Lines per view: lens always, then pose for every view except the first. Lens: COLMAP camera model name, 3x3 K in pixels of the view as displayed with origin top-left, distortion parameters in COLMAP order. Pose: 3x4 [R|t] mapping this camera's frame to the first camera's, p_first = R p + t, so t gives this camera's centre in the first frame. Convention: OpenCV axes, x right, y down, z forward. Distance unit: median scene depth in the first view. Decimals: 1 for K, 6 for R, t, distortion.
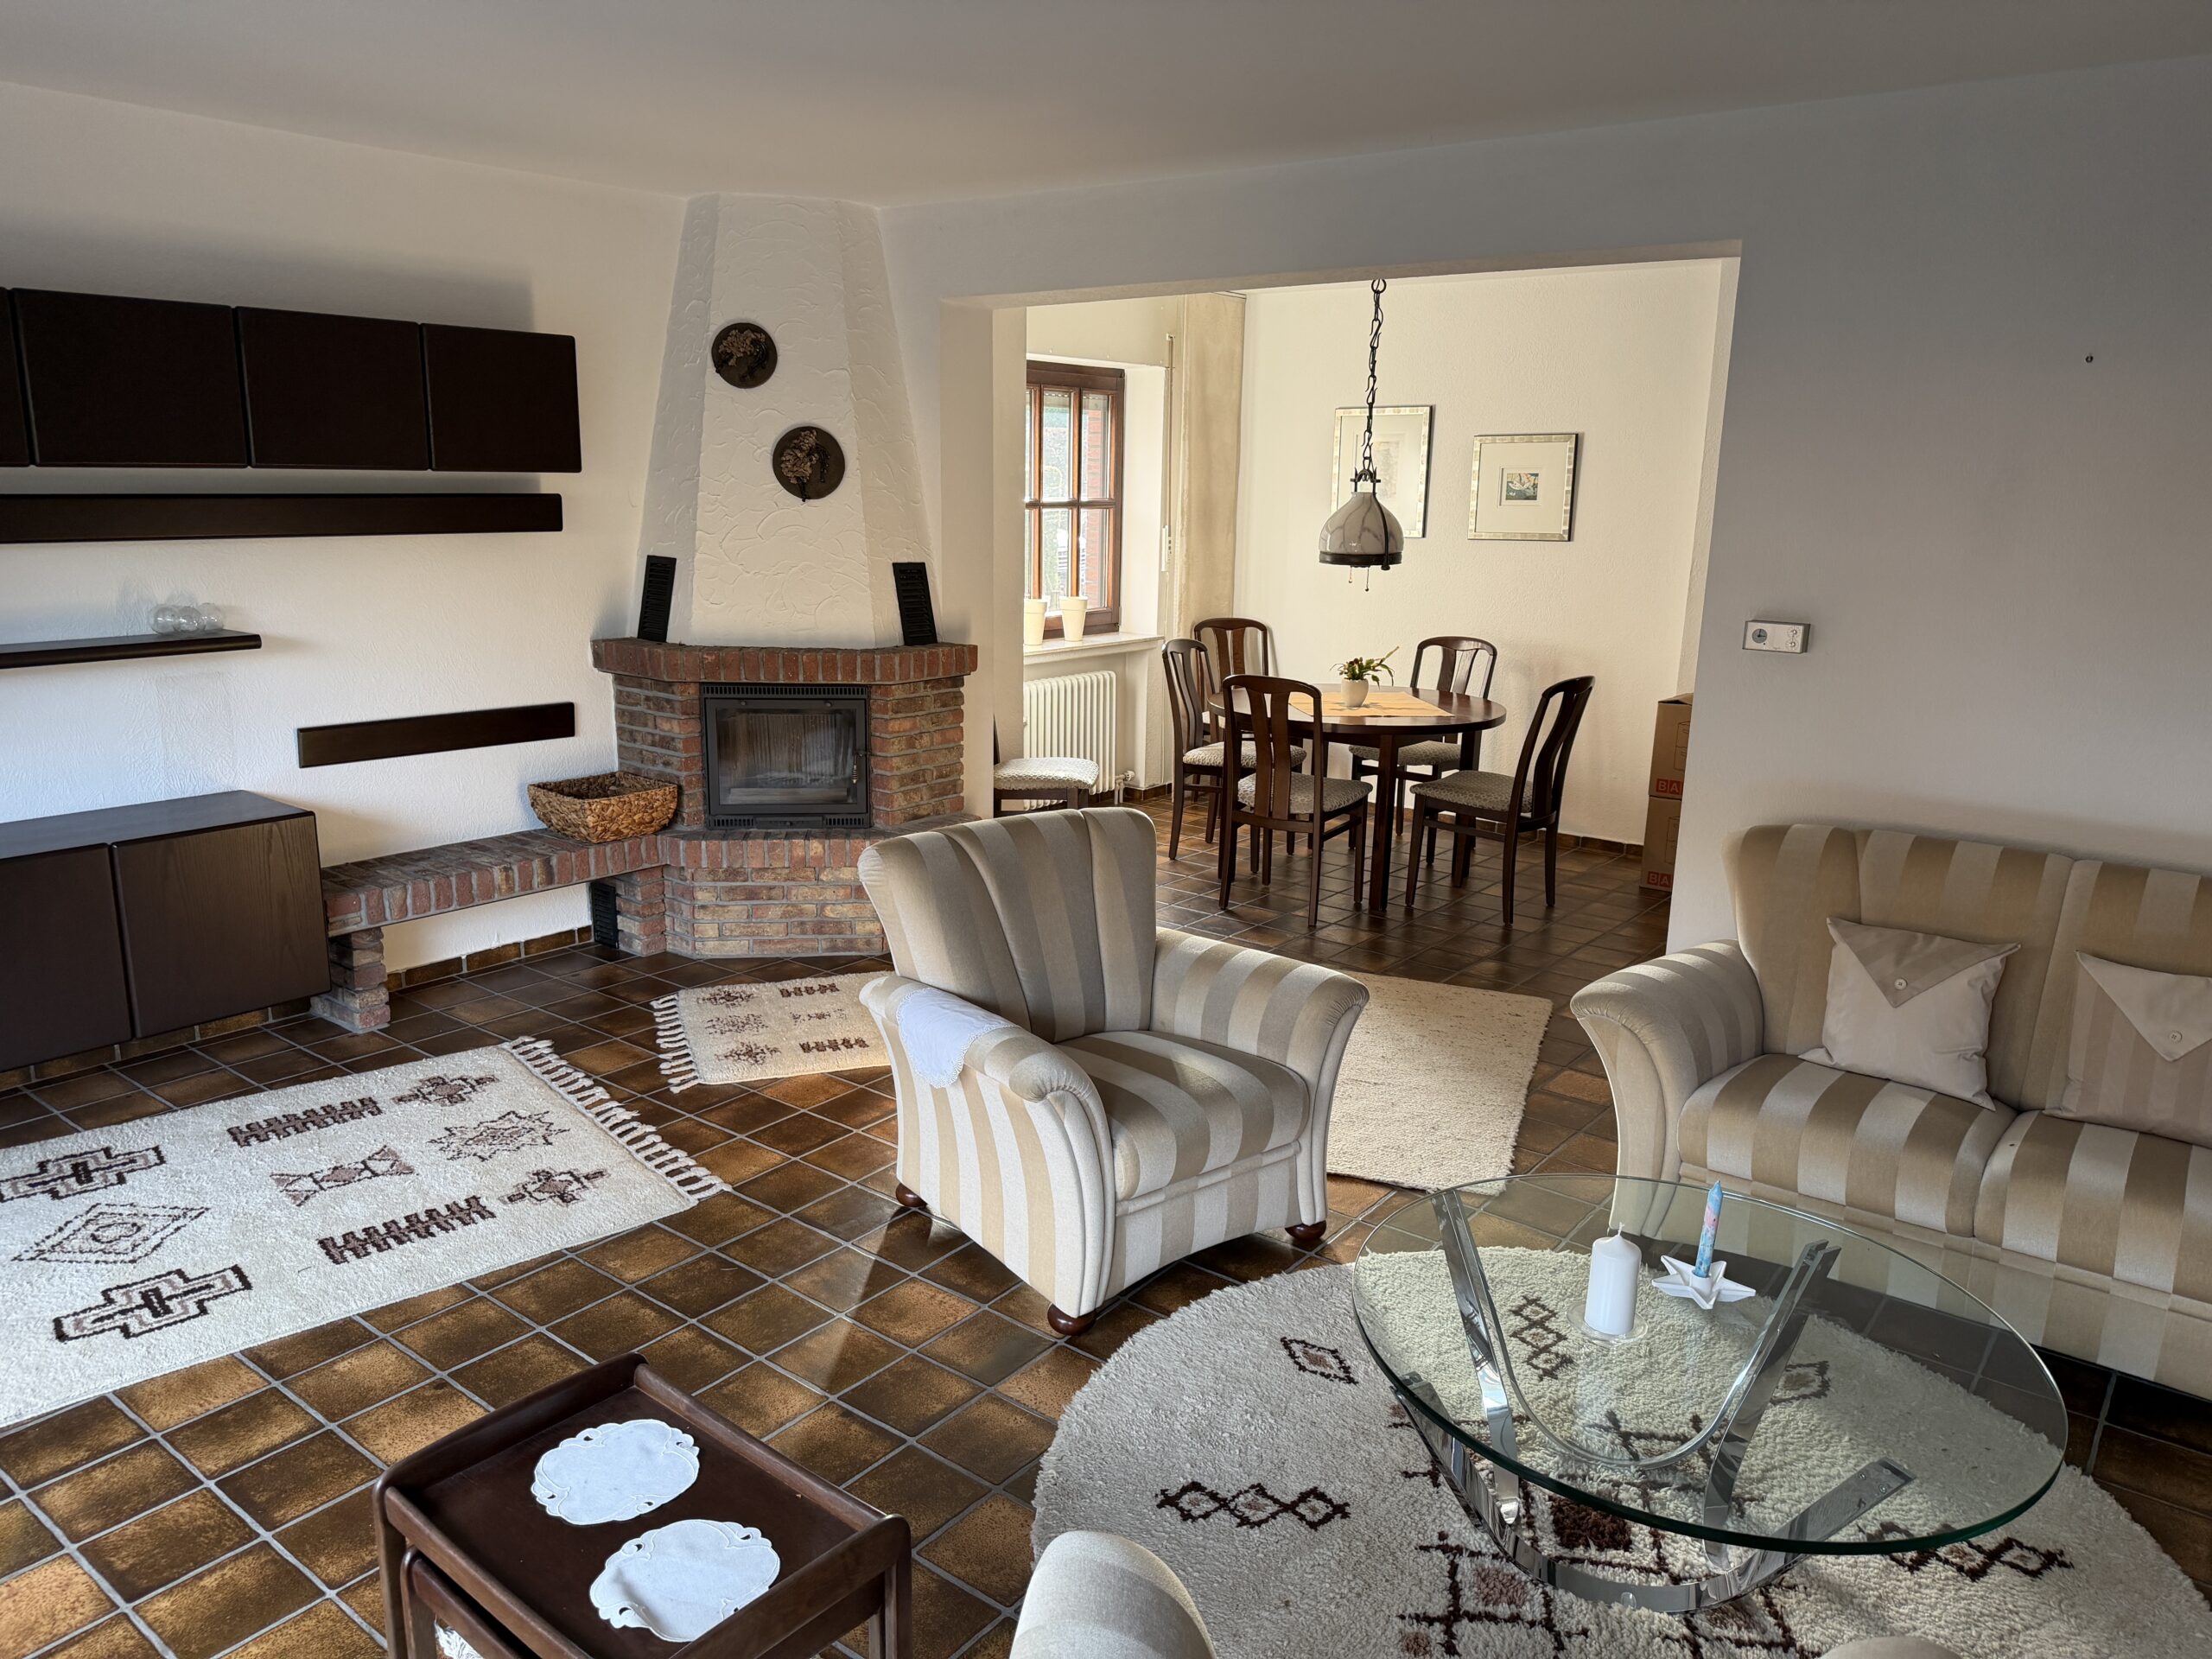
lens RADIAL K [[1539.2, 0, 1106.0], [0, 1539.2, 829.5], [0, 0, 1]] dist [0.095136, -0.001655]
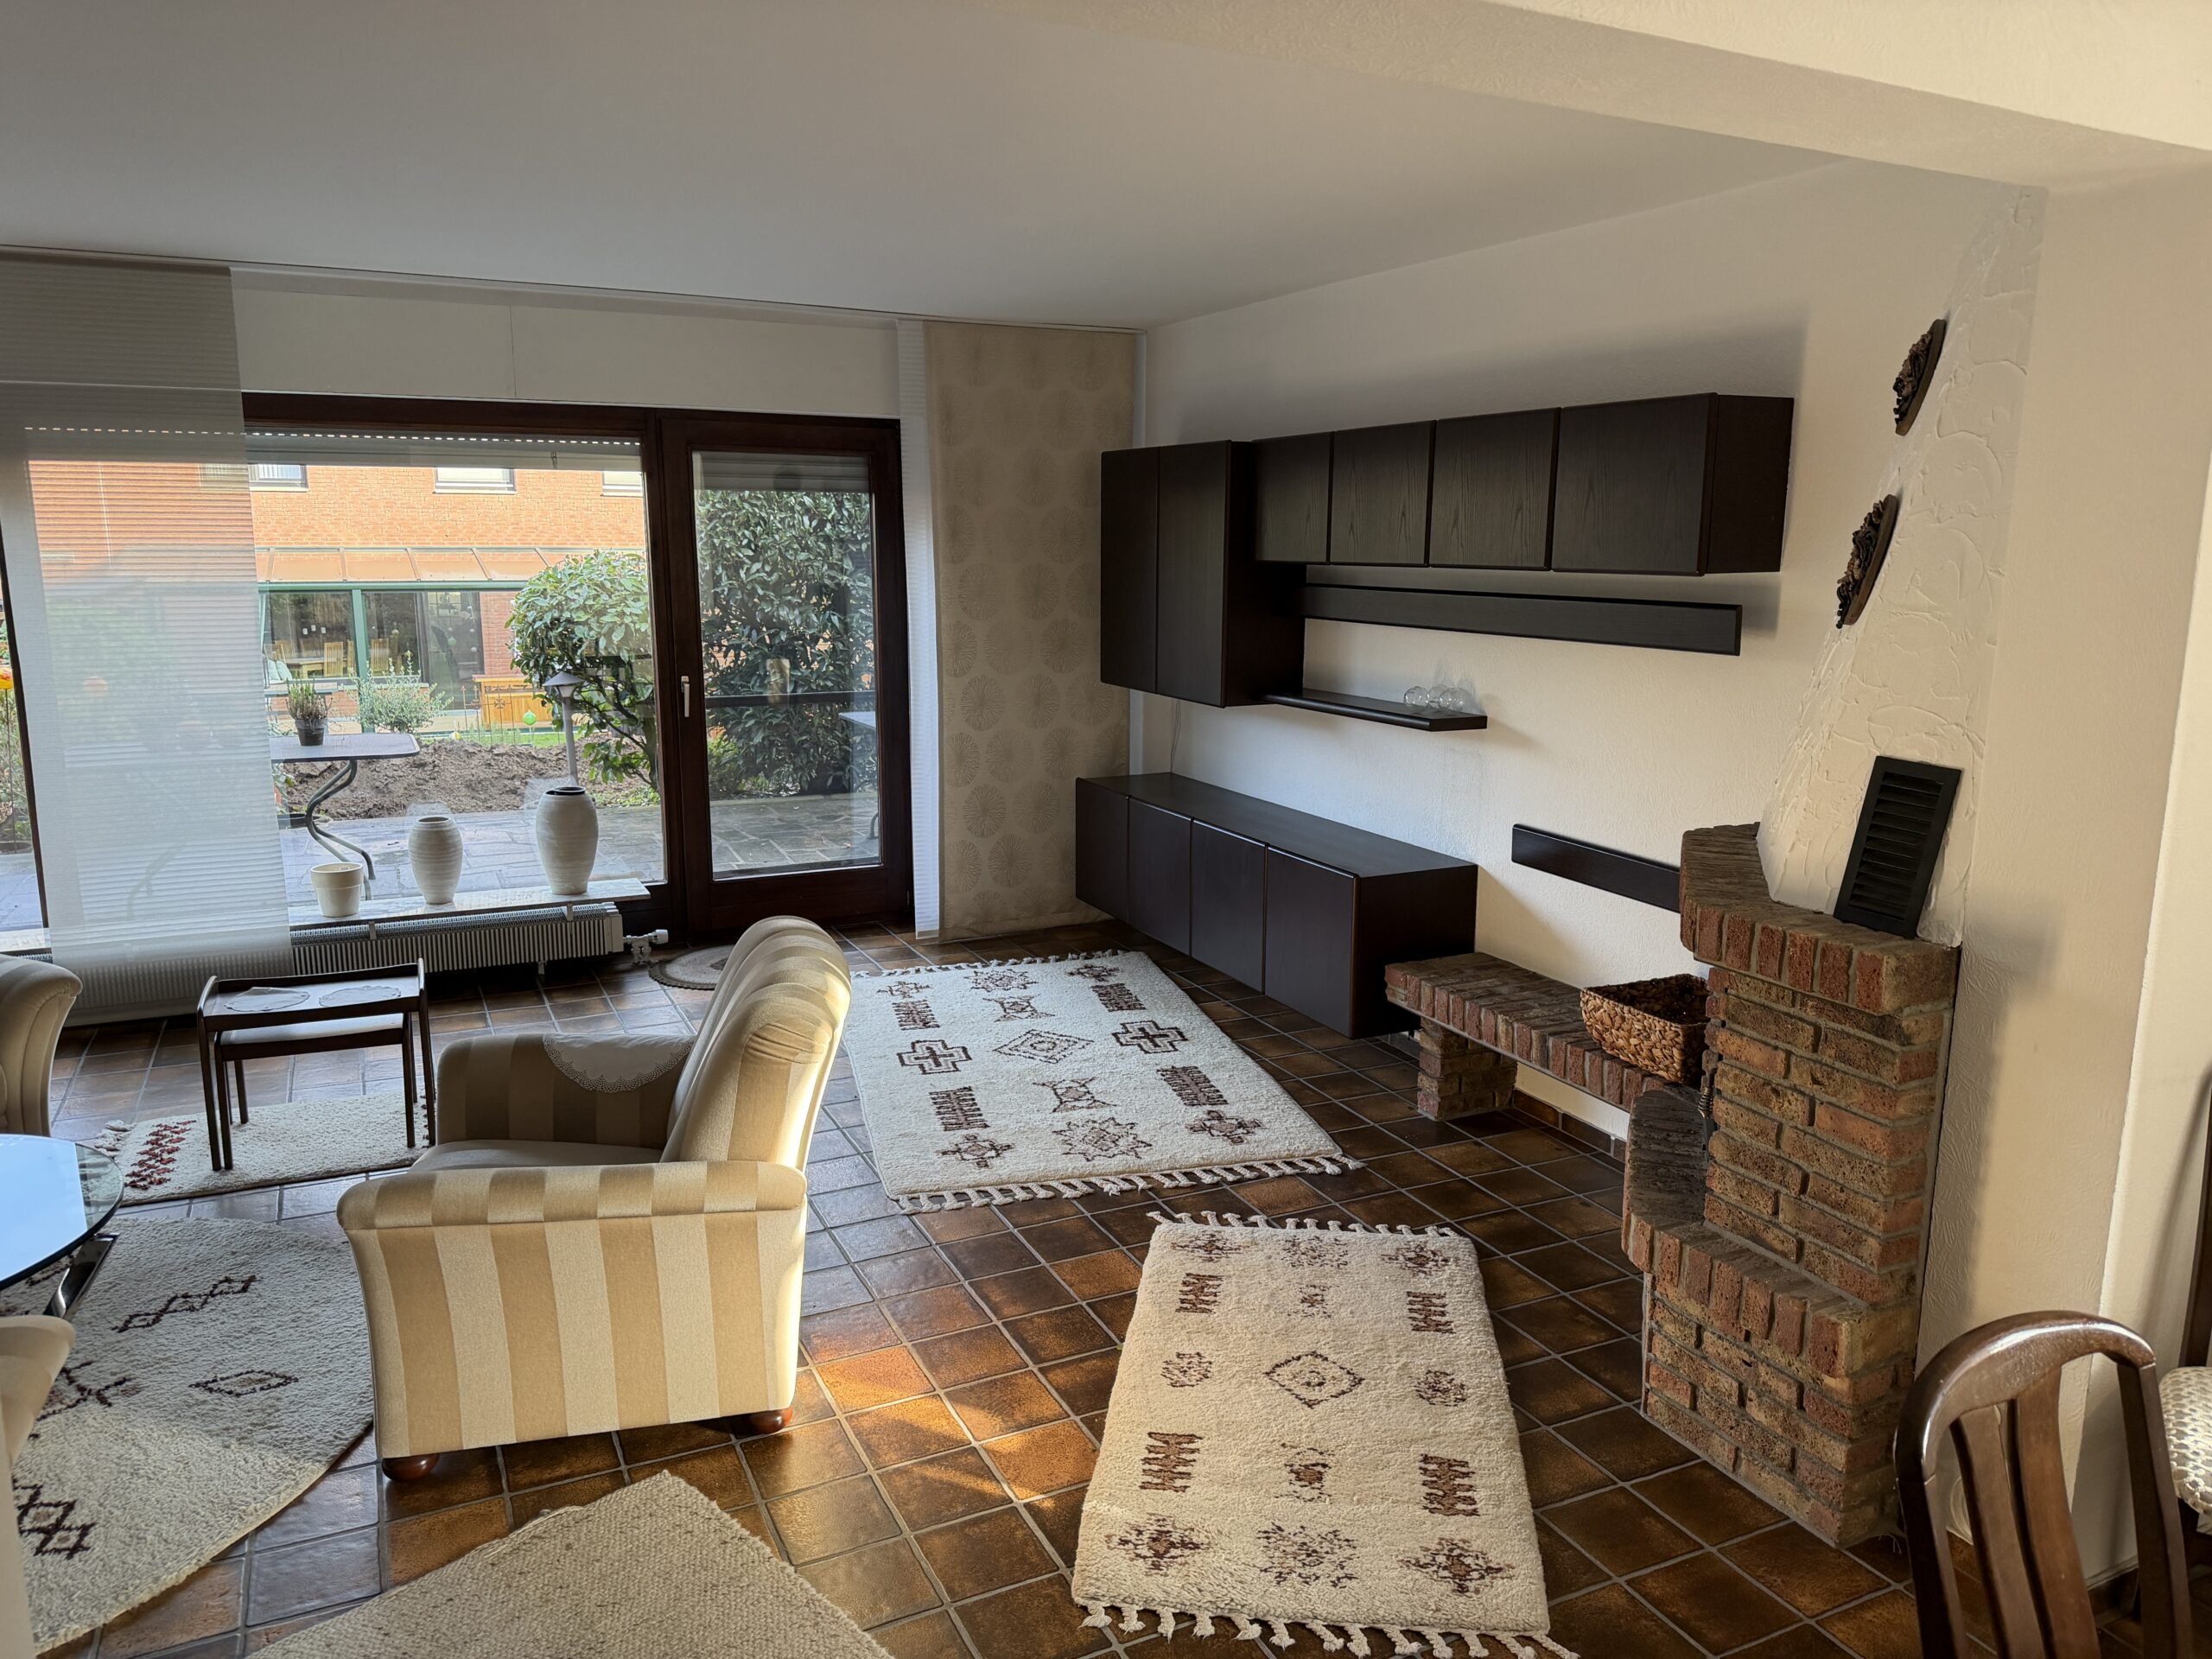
lens RADIAL K [[1558.1, 0, 1106.0], [0, 1558.1, 829.5], [0, 0, 1]] dist [0.001071, -0.010053]
pose [[-0.440126, 0.145919, -0.886001, 0.529799], [-0.227483, 0.936399, 0.267223, -0.290509], [0.868643, 0.319162, -0.378940, 1.257424]]
